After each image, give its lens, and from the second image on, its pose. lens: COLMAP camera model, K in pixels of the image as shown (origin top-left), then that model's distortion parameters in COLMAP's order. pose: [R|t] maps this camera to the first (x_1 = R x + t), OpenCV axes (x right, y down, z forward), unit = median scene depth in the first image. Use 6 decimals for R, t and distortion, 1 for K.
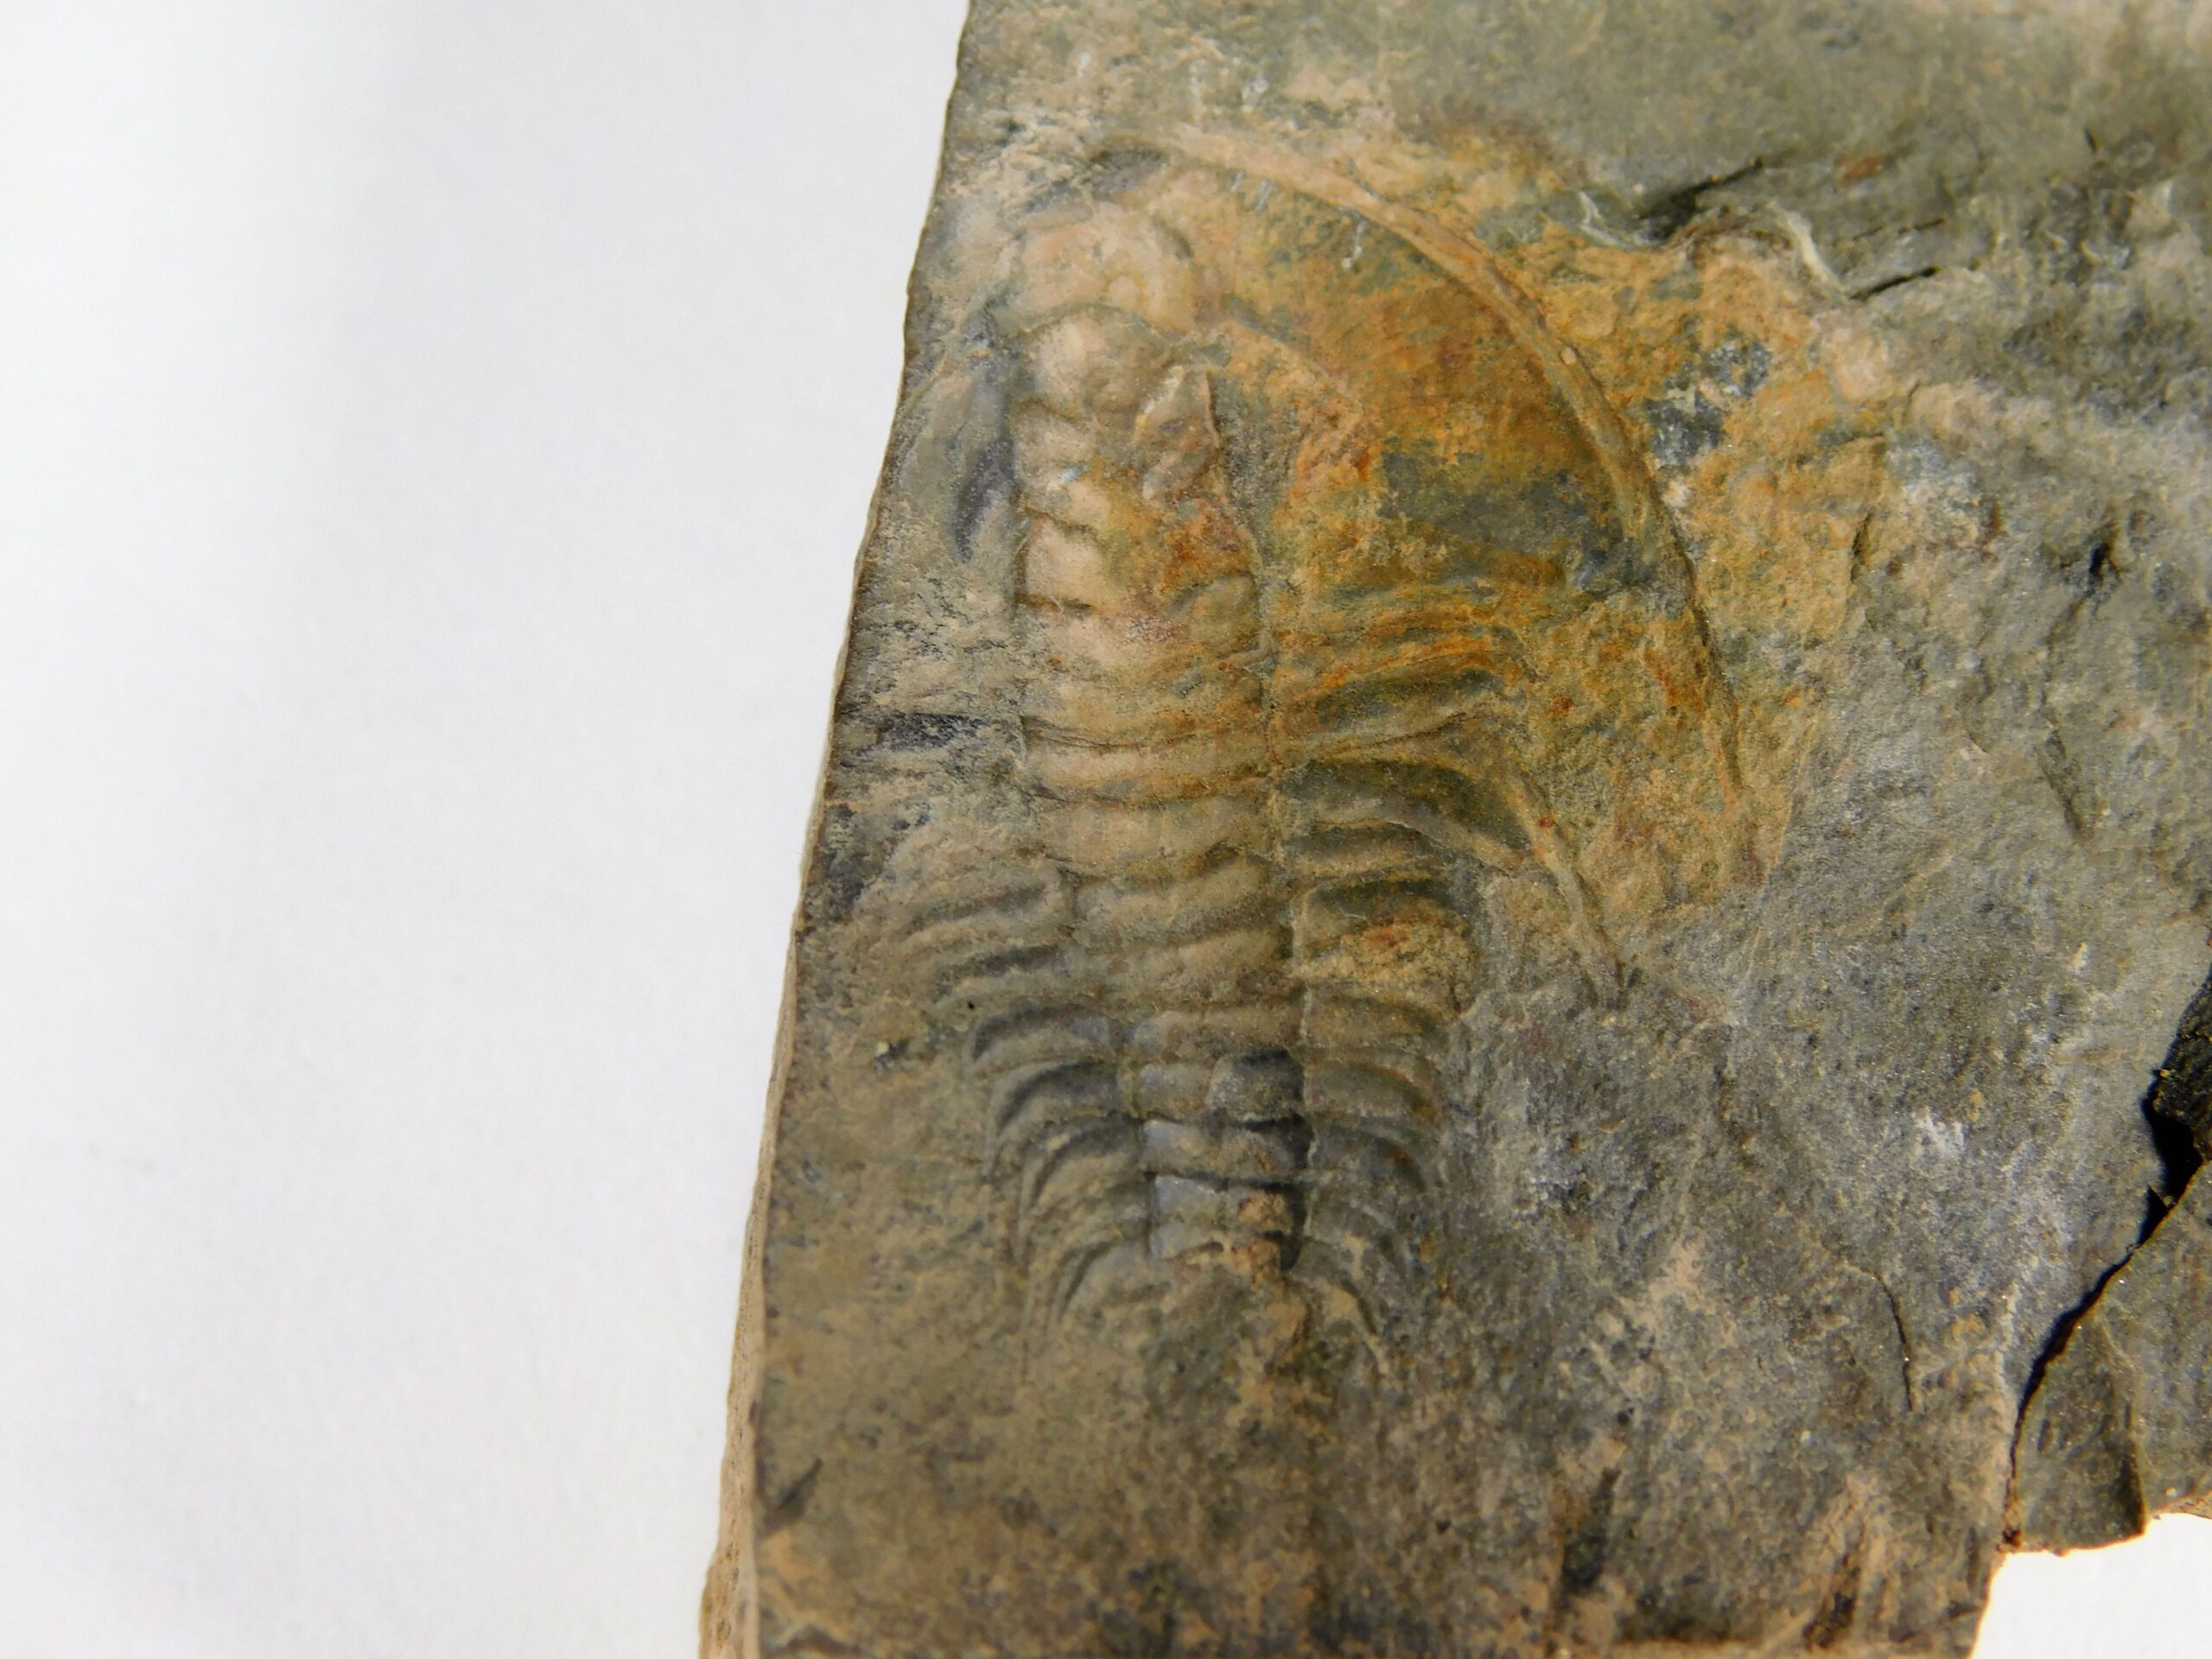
lens RADIAL K [[6739.7, 0, 1110.8], [0, 6739.7, 752.1], [0, 0, 1]] dist [-0.452236, -1.250419]
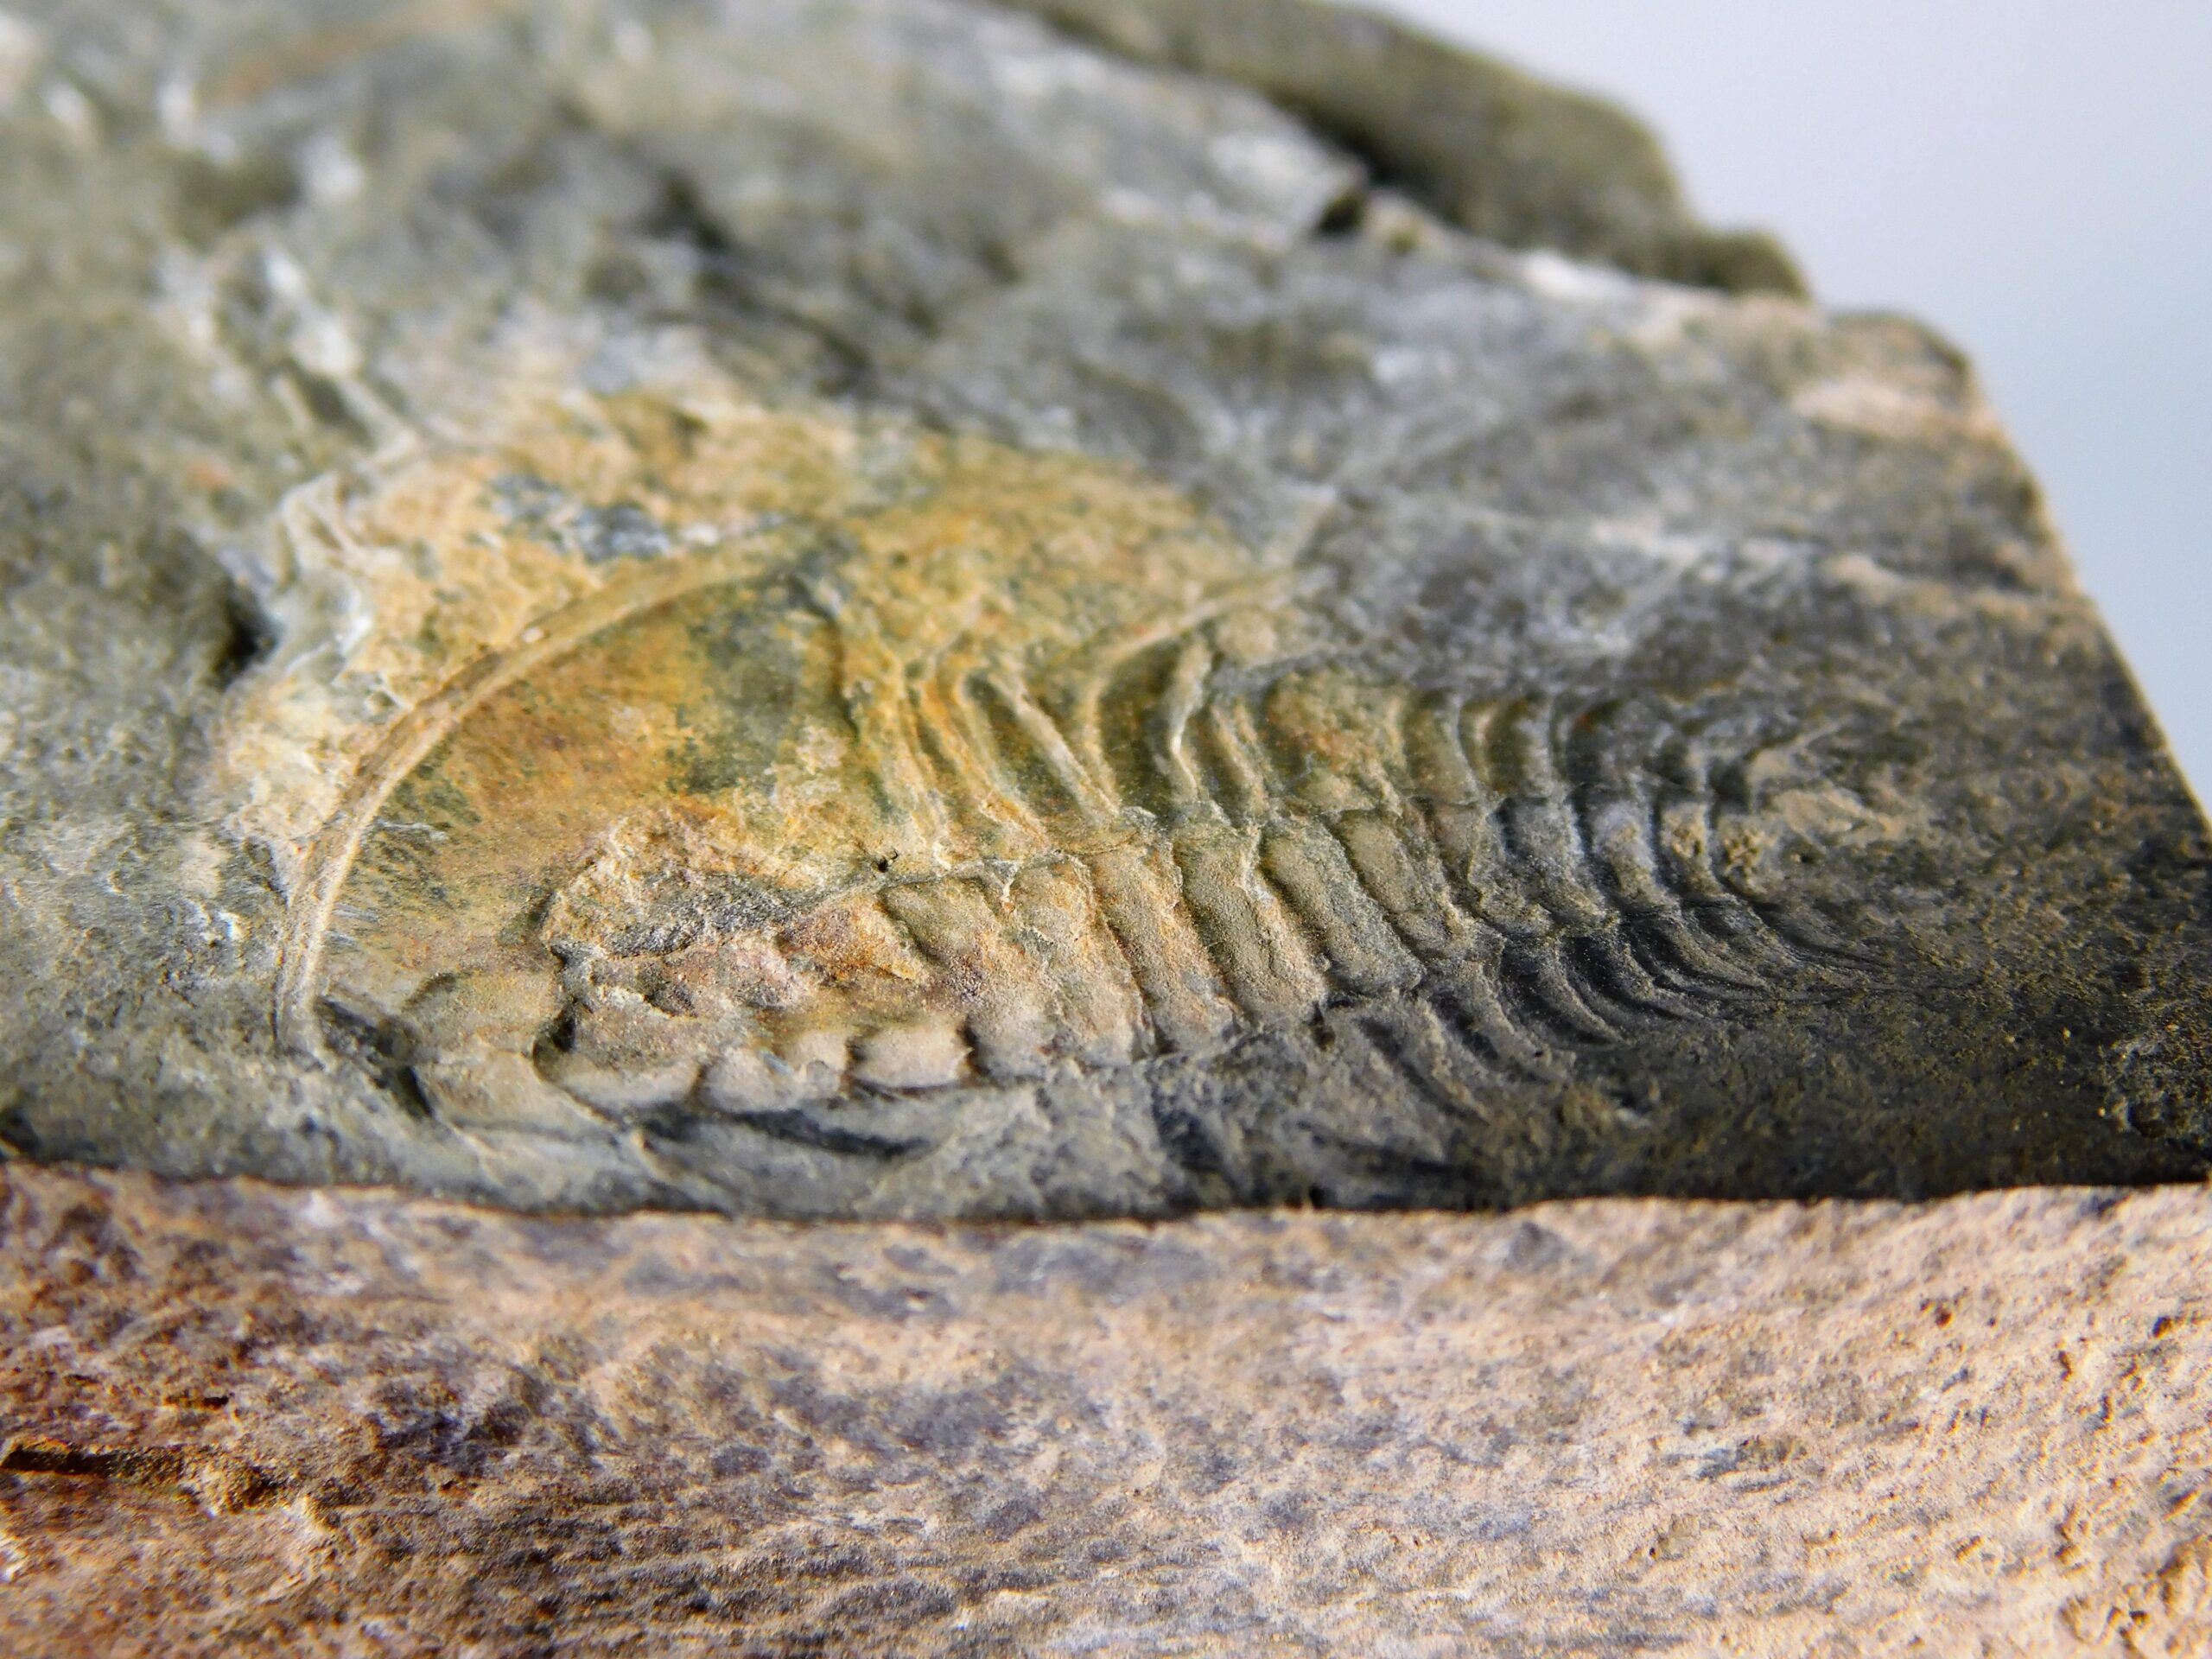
lens RADIAL K [[6739.7, 0, 1110.8], [0, 6739.7, 752.1], [0, 0, 1]] dist [-0.452236, -1.250419]
pose [[-0.166532, -0.697272, 0.697194, -0.533890], [0.900548, 0.180425, 0.395551, -0.324194], [-0.401597, 0.693728, 0.597880, 0.512729]]
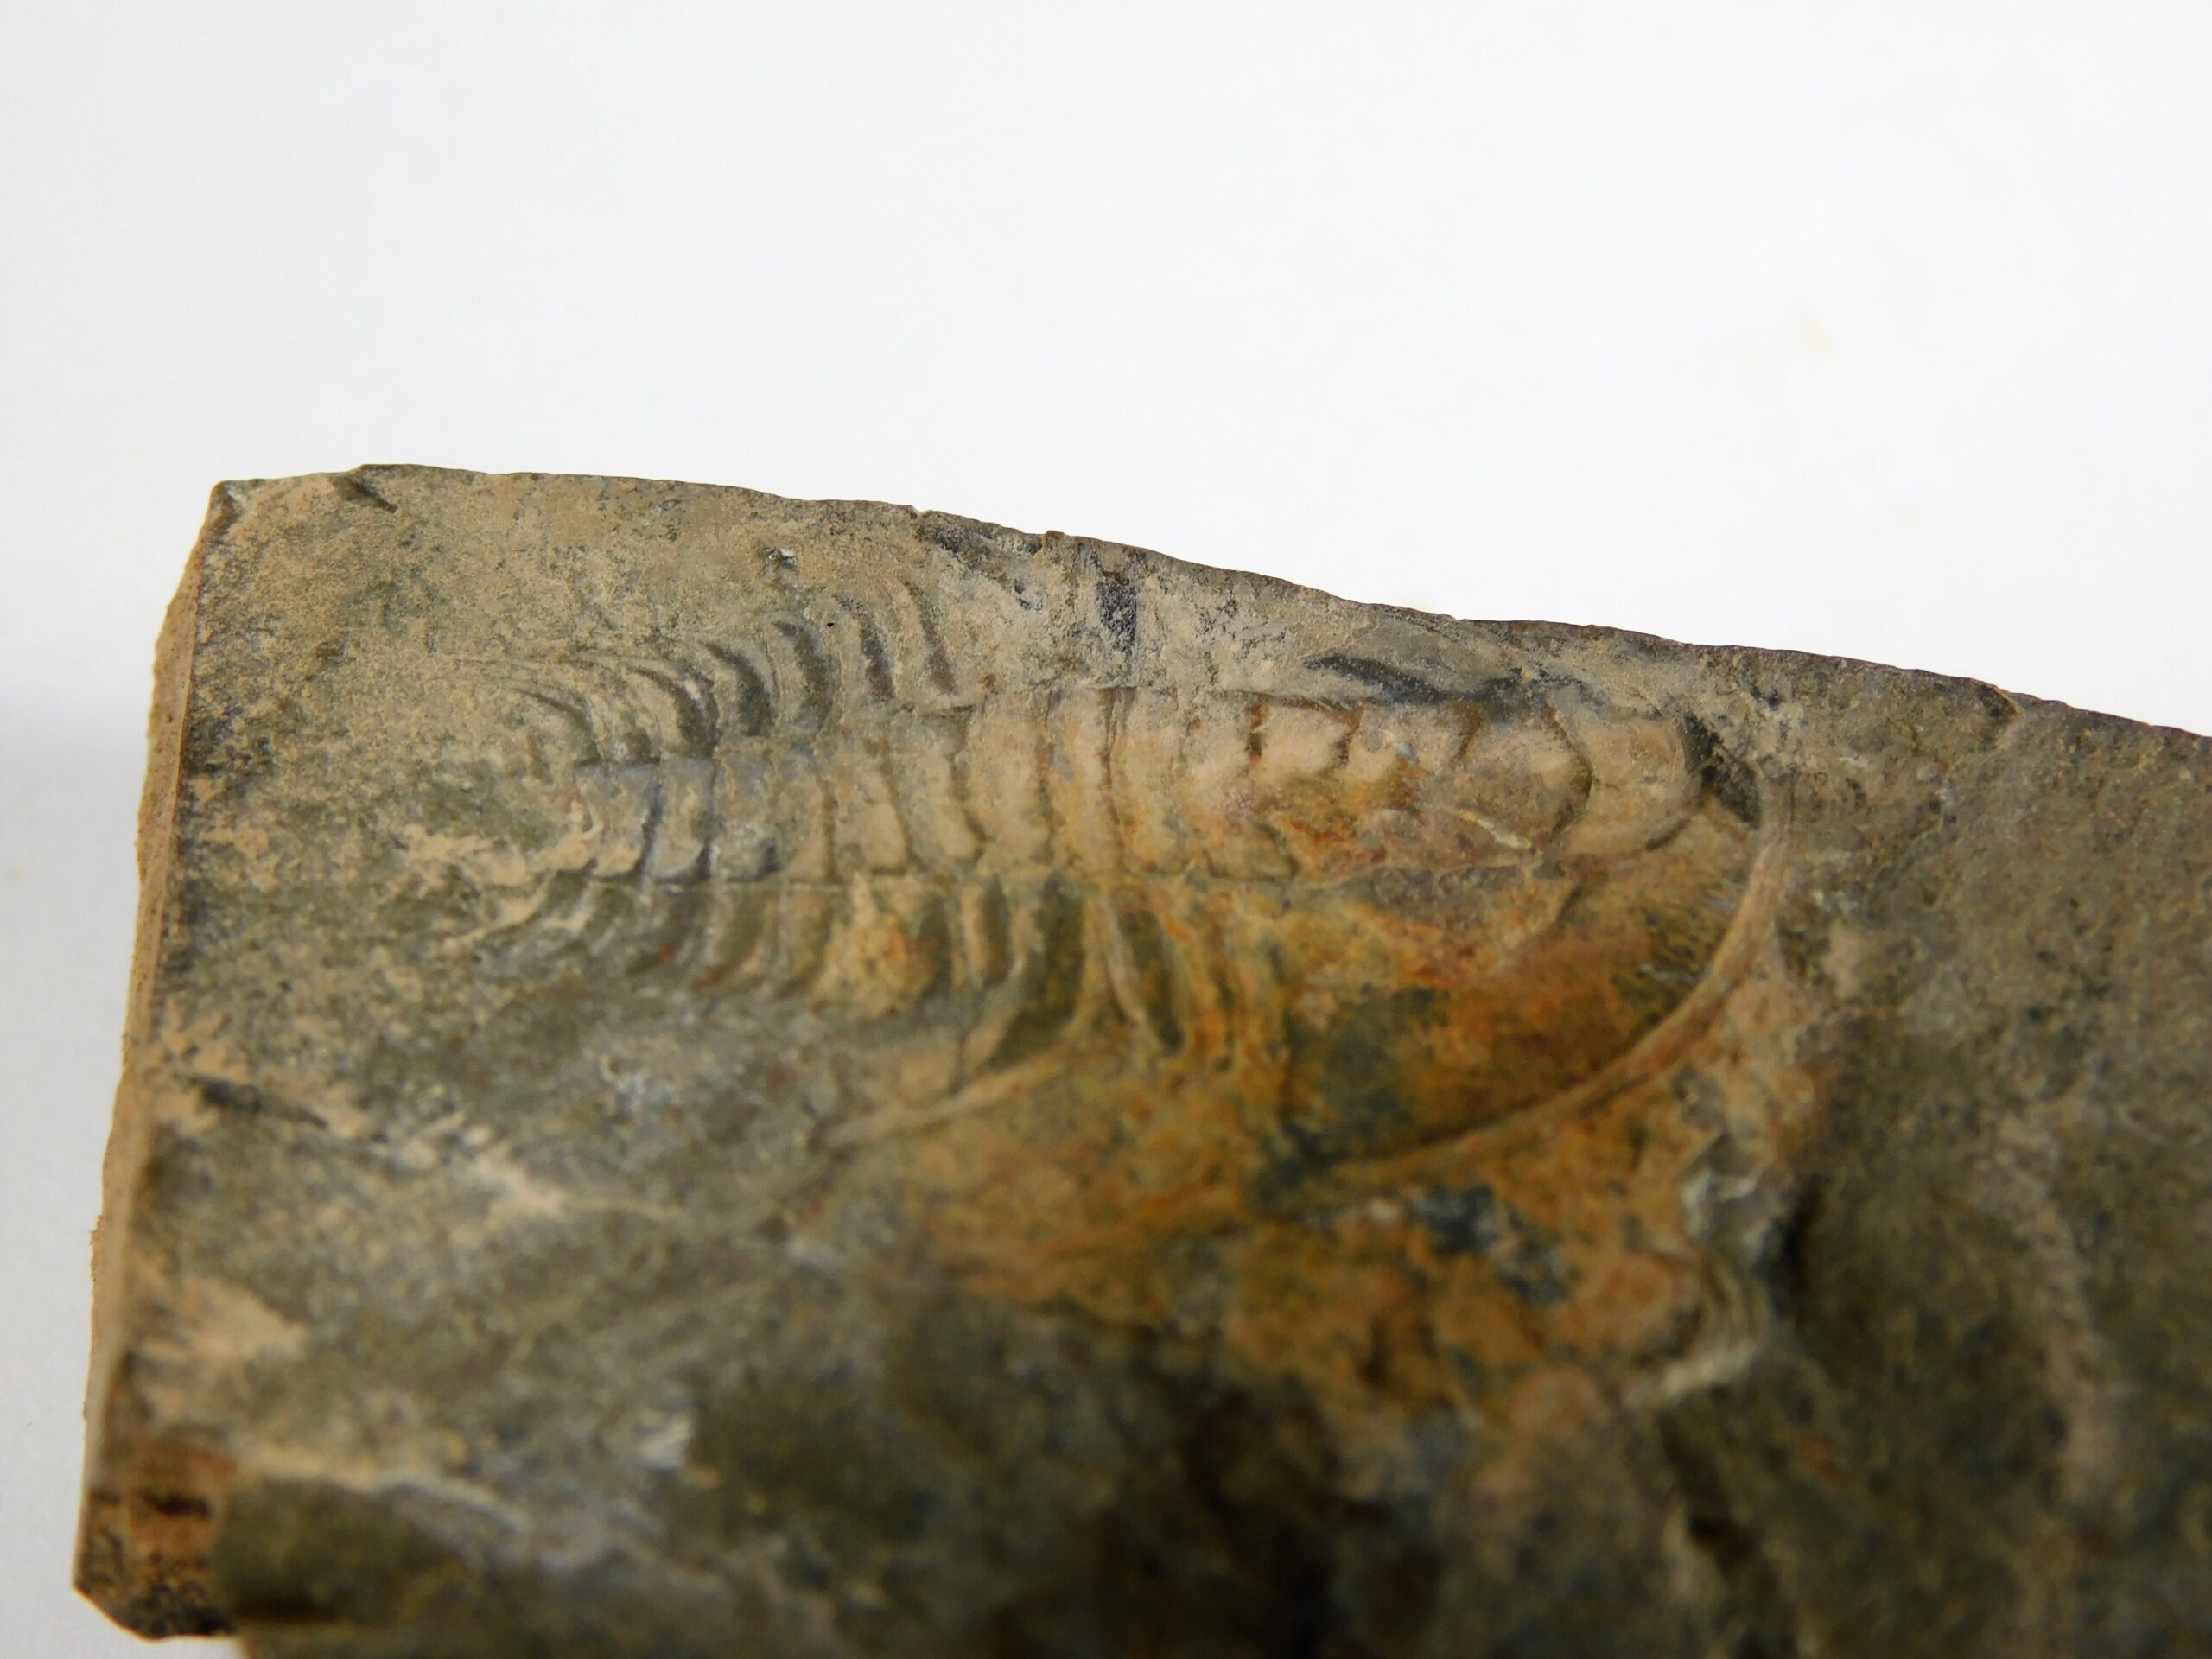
lens RADIAL K [[6739.7, 0, 1110.8], [0, 6739.7, 752.1], [0, 0, 1]] dist [-0.452236, -1.250419]
pose [[-0.032206, 0.697821, -0.715548, 0.720157], [-0.947421, 0.206727, 0.244248, -0.247874], [0.318364, 0.685792, 0.654472, 0.345682]]
